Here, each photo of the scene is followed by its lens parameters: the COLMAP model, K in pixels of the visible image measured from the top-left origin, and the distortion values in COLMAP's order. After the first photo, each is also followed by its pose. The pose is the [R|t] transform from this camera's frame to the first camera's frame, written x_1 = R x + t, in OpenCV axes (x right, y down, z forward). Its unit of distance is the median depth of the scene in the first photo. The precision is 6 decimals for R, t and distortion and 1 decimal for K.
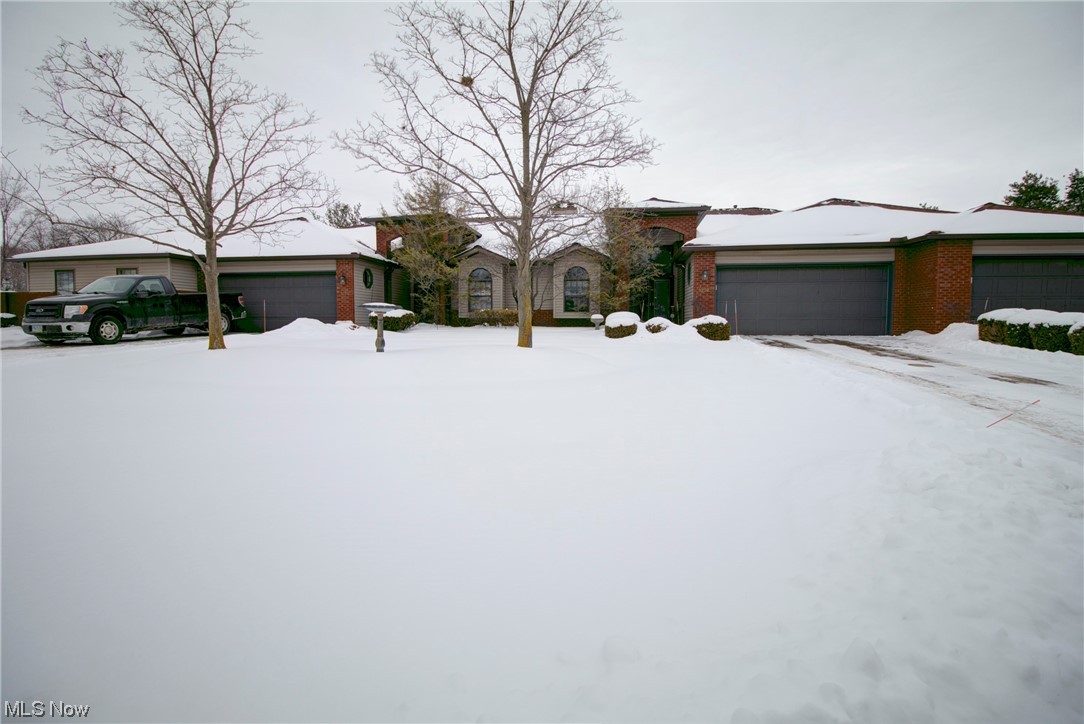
lens RADIAL K [[499.8, 0, 539.9], [0, 499.8, 350.5], [0, 0, 1]] dist [0.001054, -0.013781]
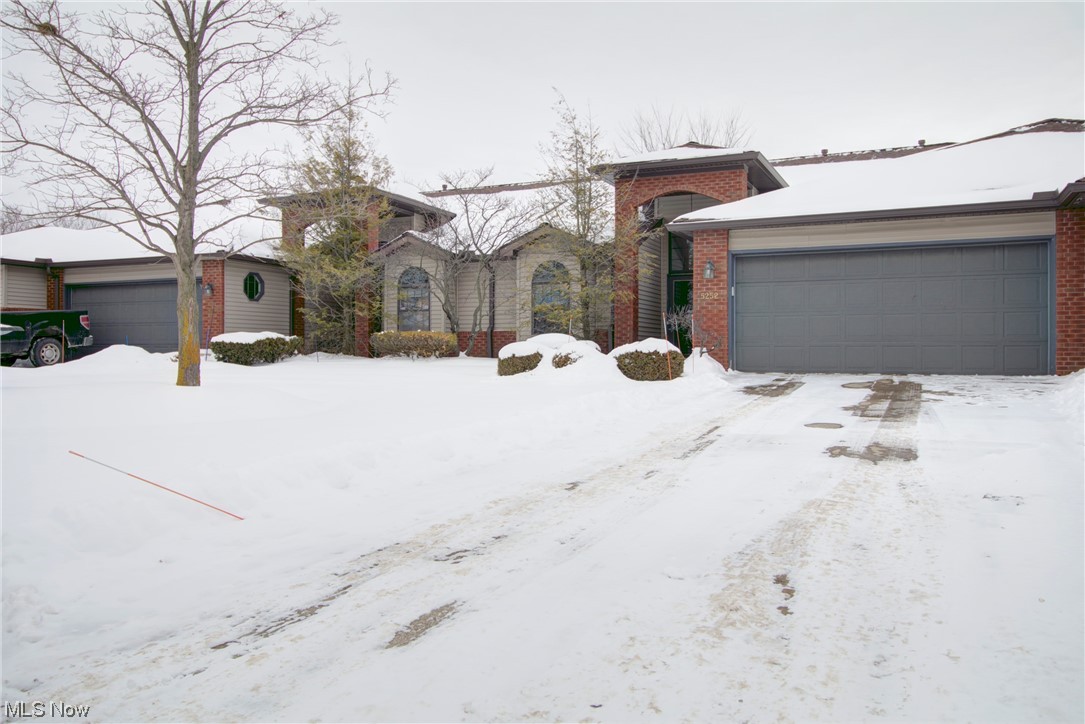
lens RADIAL K [[845.9, 0, 542.5], [0, 845.9, 362.0], [0, 0, 1]] dist [0.001412, 0.003554]
pose [[0.965250, 0.002757, -0.261315, 0.390835], [-0.014547, 0.998961, -0.043195, 0.002619], [0.260925, 0.045495, 0.964287, -0.007124]]
